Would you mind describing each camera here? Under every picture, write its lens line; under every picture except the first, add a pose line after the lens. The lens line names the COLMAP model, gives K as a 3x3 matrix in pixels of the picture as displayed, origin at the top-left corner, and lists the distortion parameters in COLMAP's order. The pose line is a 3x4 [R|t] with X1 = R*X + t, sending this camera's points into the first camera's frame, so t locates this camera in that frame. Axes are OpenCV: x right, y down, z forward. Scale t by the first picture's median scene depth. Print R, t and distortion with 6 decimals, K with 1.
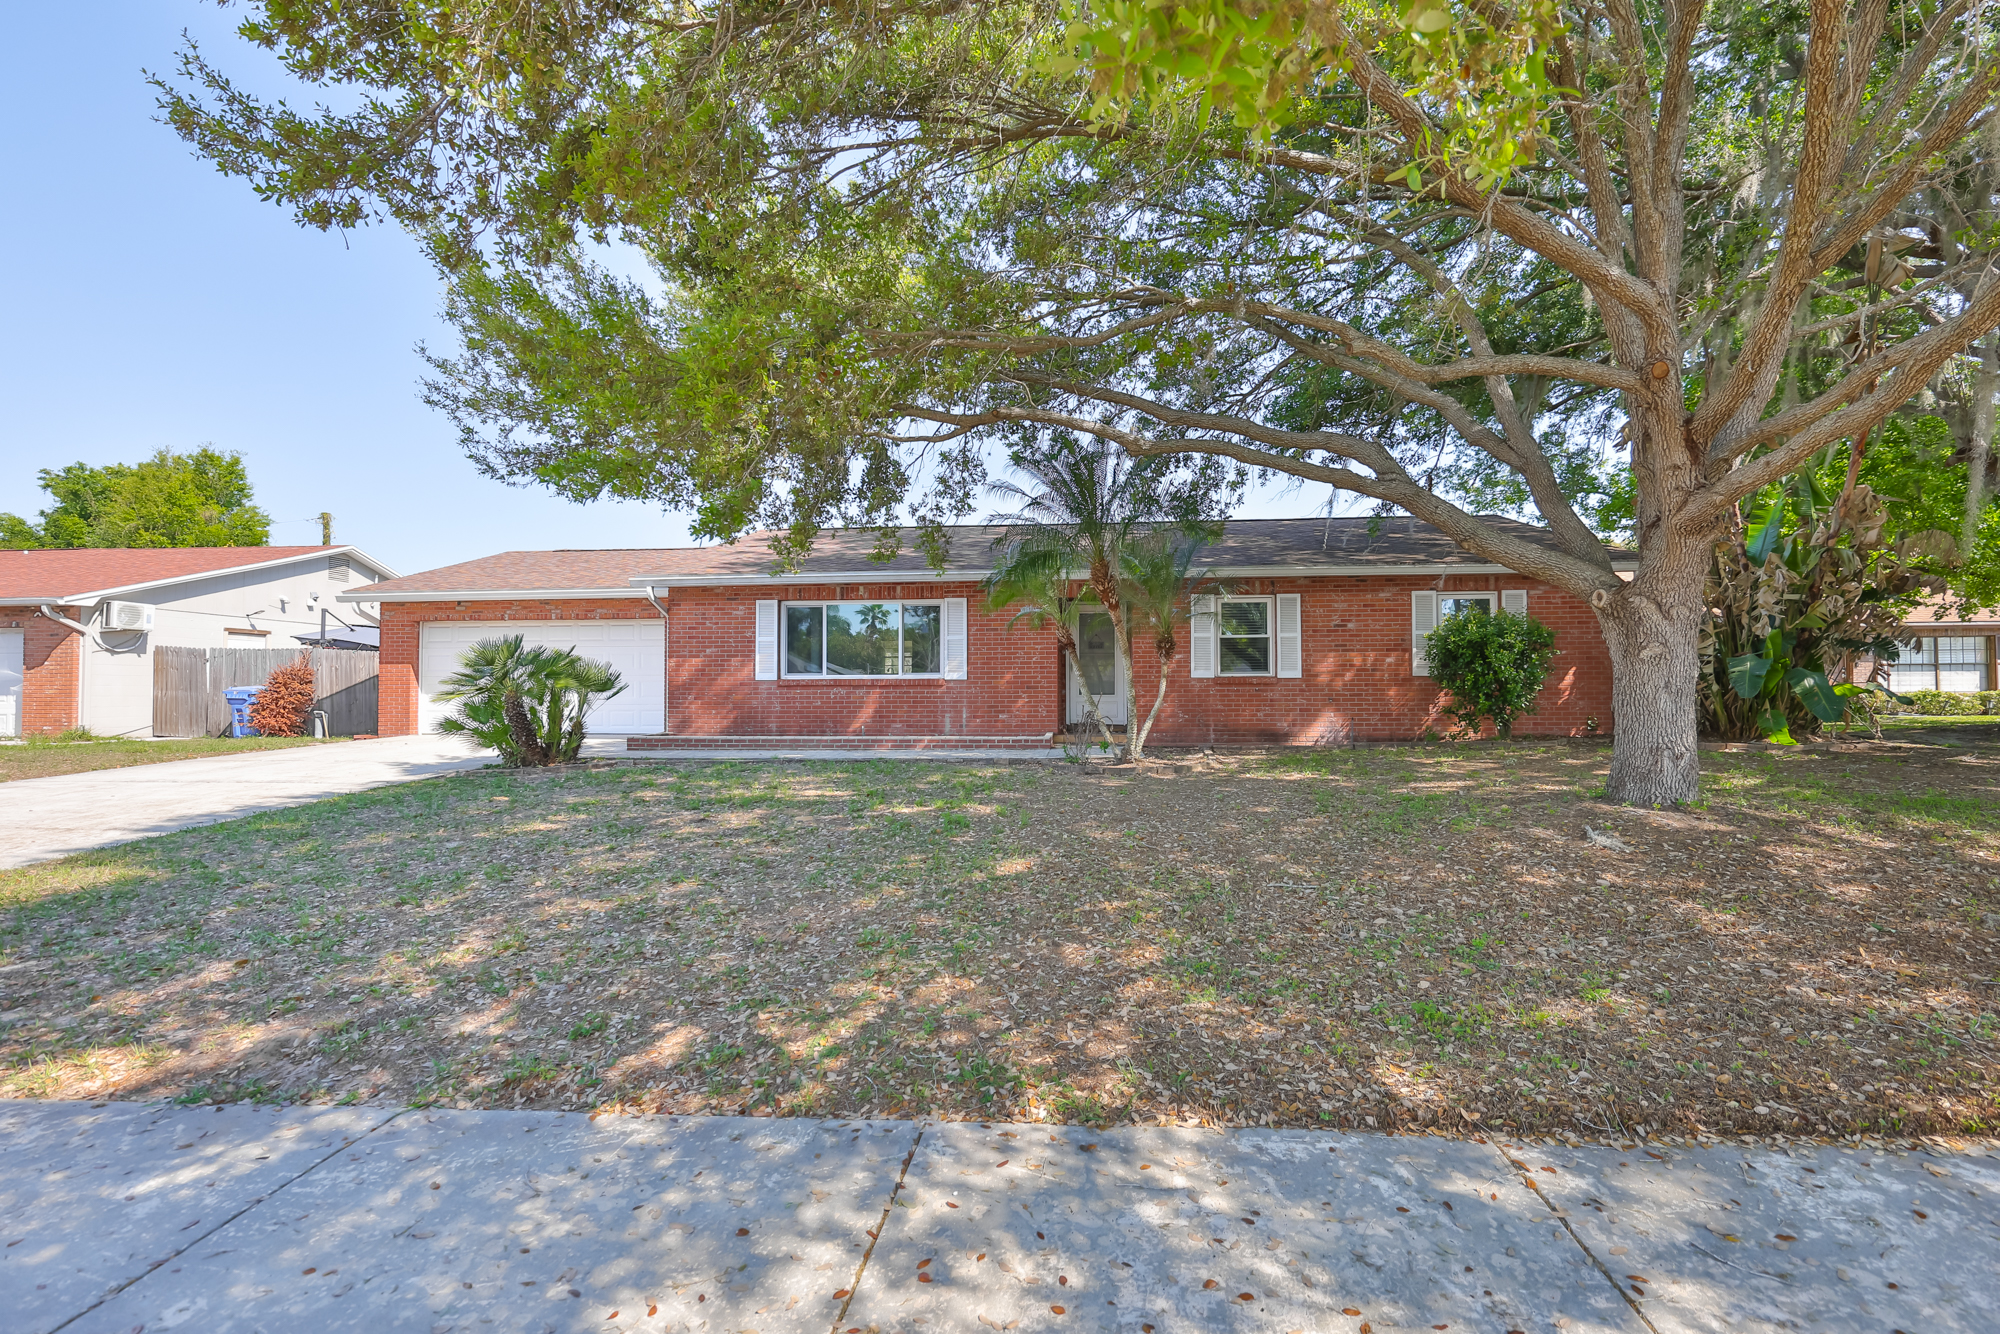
lens RADIAL K [[831.3, 0, 1004.1], [0, 831.3, 662.5], [0, 0, 1]] dist [-0.002166, -0.000017]
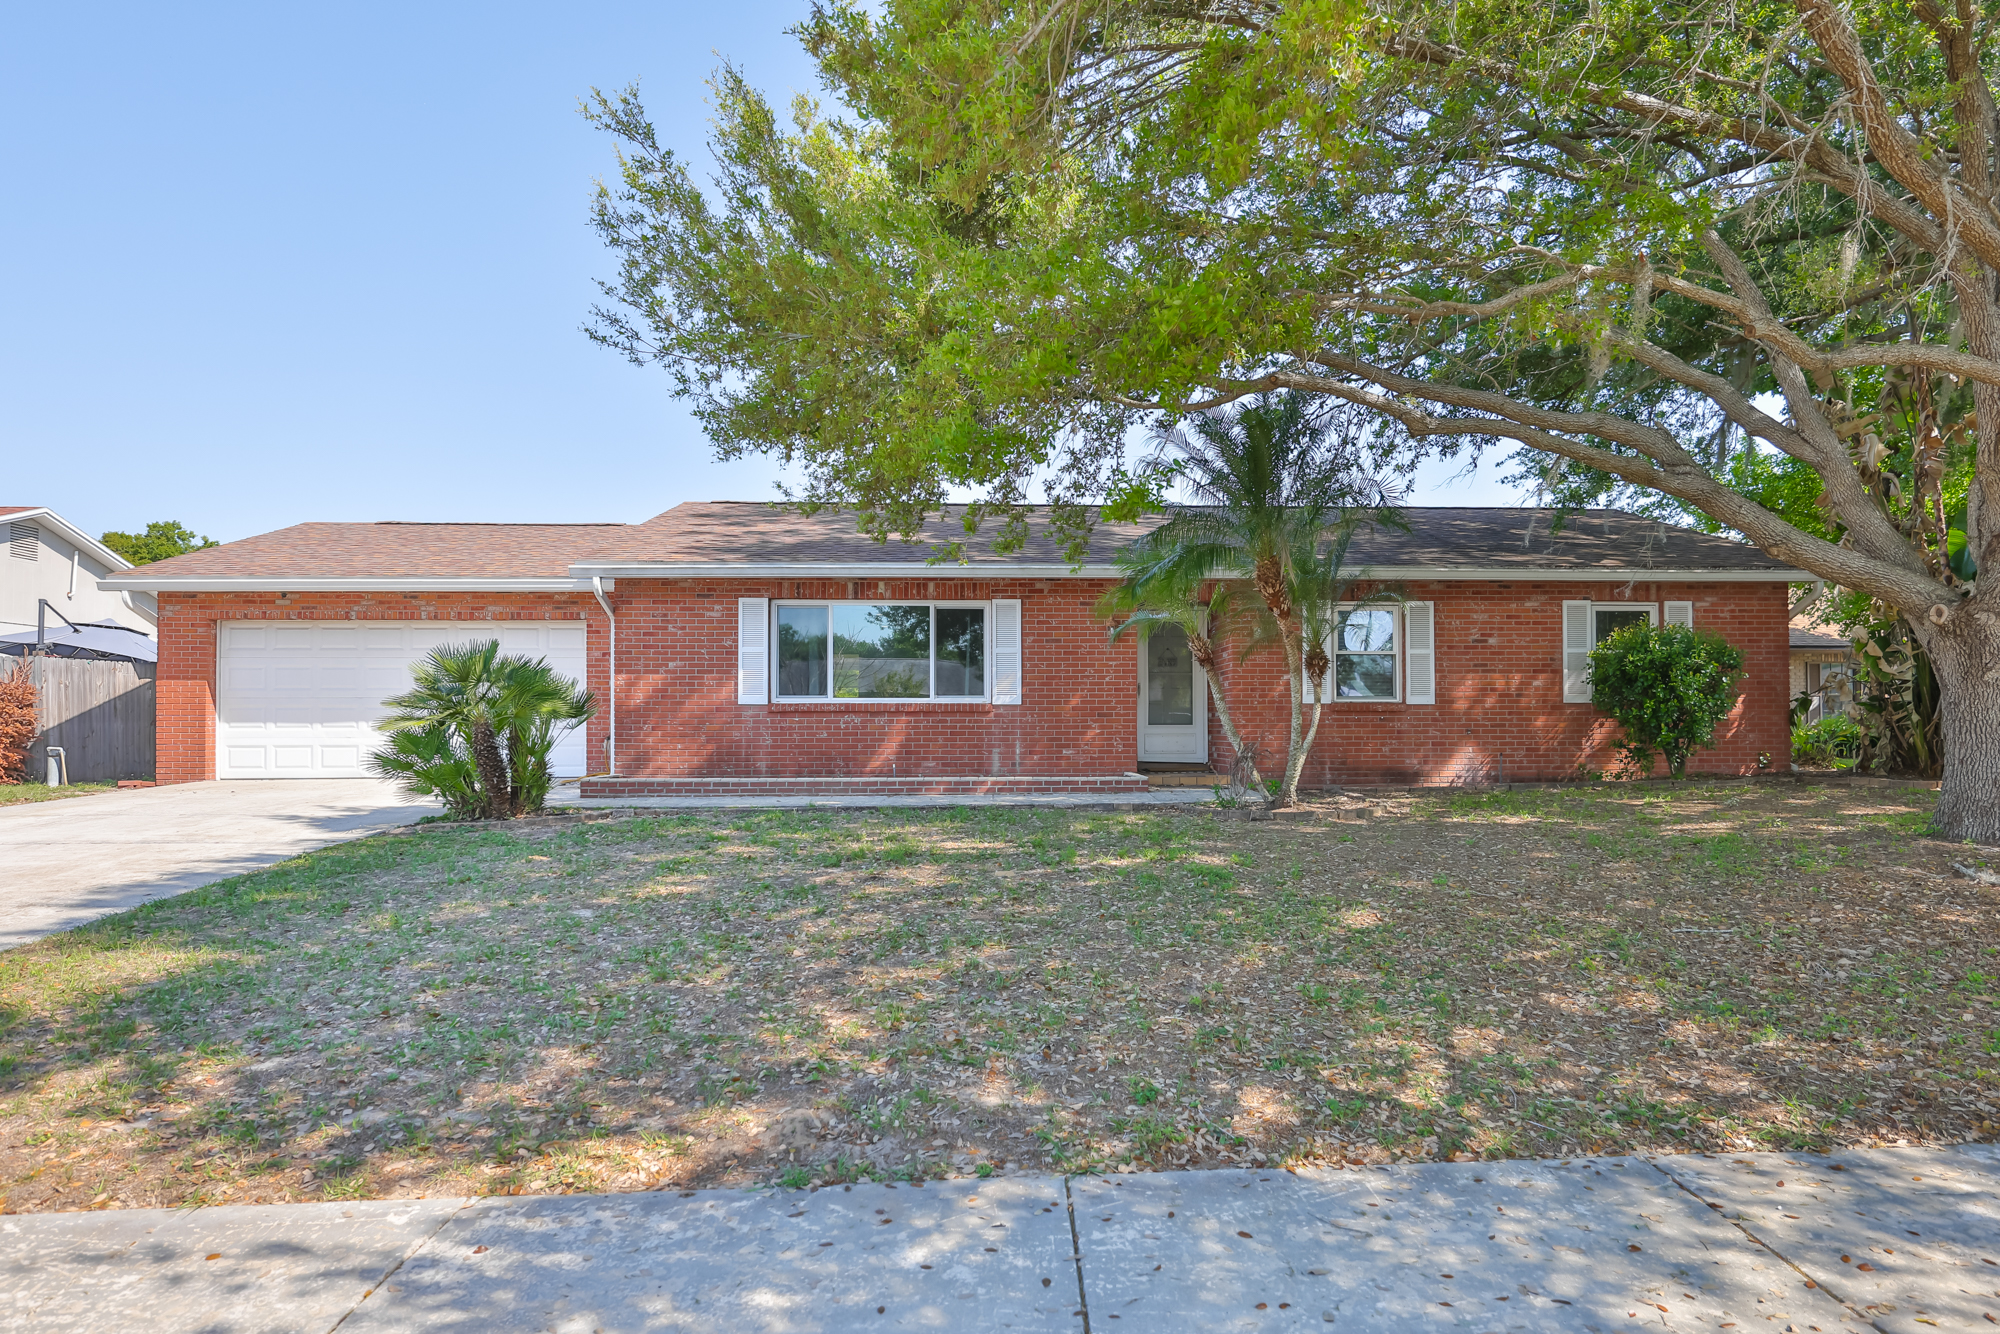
lens RADIAL K [[1120.6, 0, 1003.3], [0, 1120.6, 692.9], [0, 0, 1]] dist [0.002854, 0.000984]
pose [[0.991614, 0.005893, 0.129099, -0.221073], [-0.006681, 0.999962, 0.005672, 0.004078], [-0.129061, -0.006487, 0.991615, -0.040131]]
